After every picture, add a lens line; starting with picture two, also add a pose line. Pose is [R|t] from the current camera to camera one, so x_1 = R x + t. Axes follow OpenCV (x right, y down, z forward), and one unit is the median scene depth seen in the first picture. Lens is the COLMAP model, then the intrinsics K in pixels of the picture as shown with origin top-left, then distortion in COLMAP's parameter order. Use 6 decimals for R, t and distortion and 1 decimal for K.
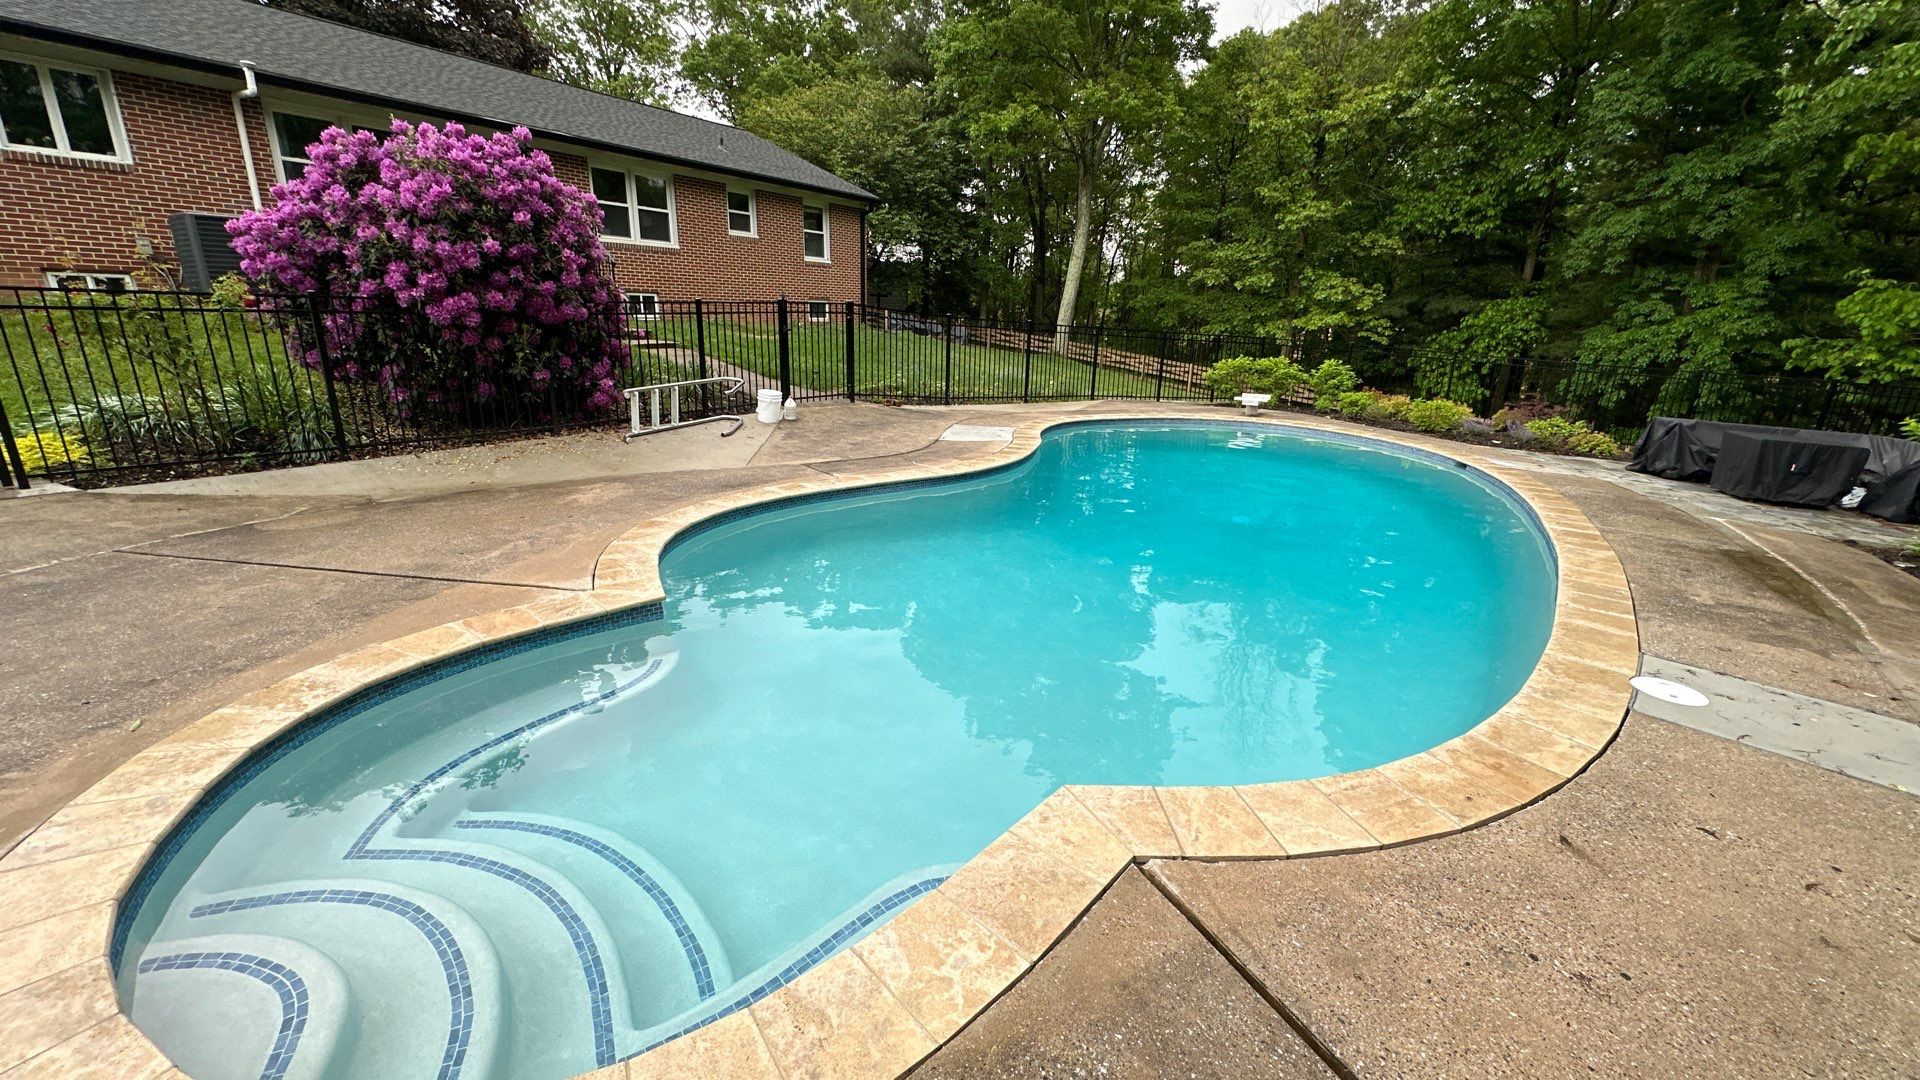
lens RADIAL K [[763.9, 0, 958.1], [0, 763.9, 544.0], [0, 0, 1]] dist [-0.000885, -0.000033]
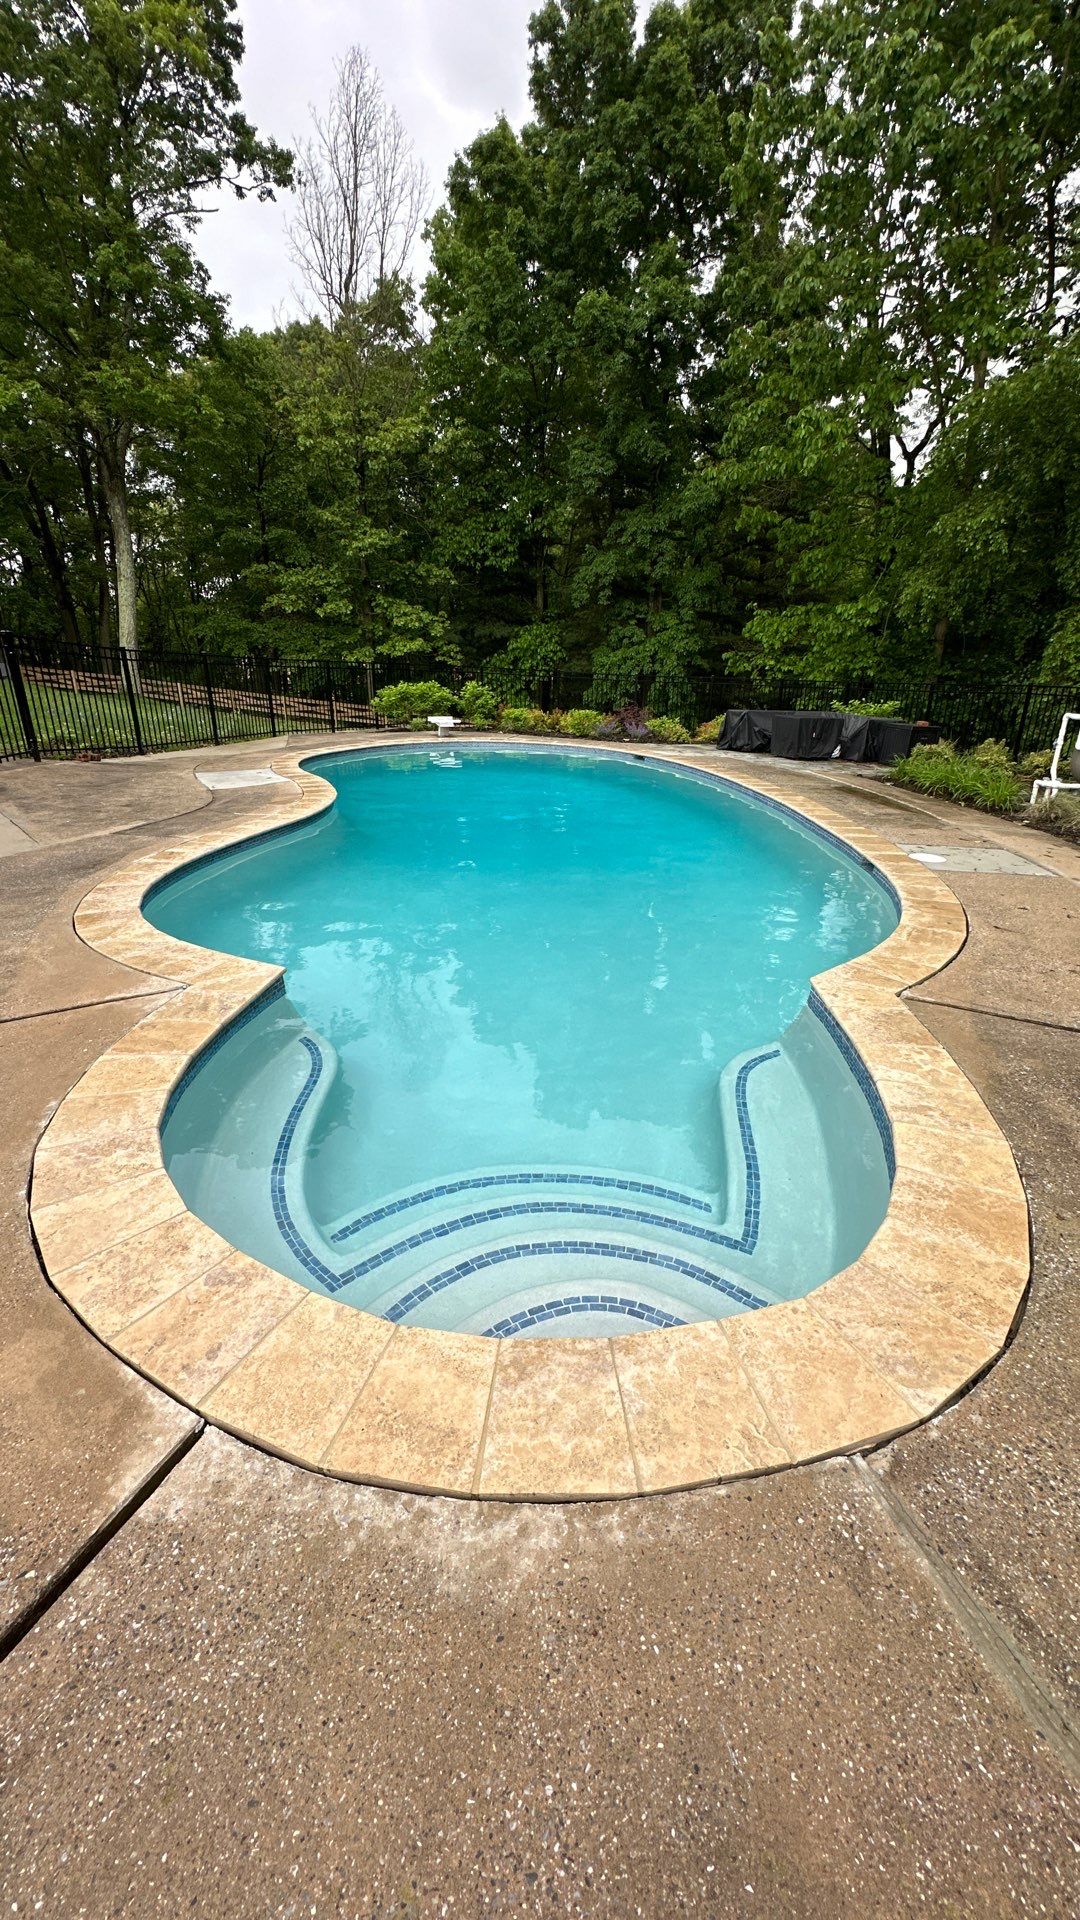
lens RADIAL K [[763.9, 0, 540.0], [0, 763.9, 960.0], [0, 0, 1]] dist [-0.000885, -0.000033]
pose [[0.786087, -0.251652, 0.564570, -0.102490], [0.193550, 0.967651, 0.161831, -0.004724], [-0.587032, -0.017941, 0.809365, 0.014937]]
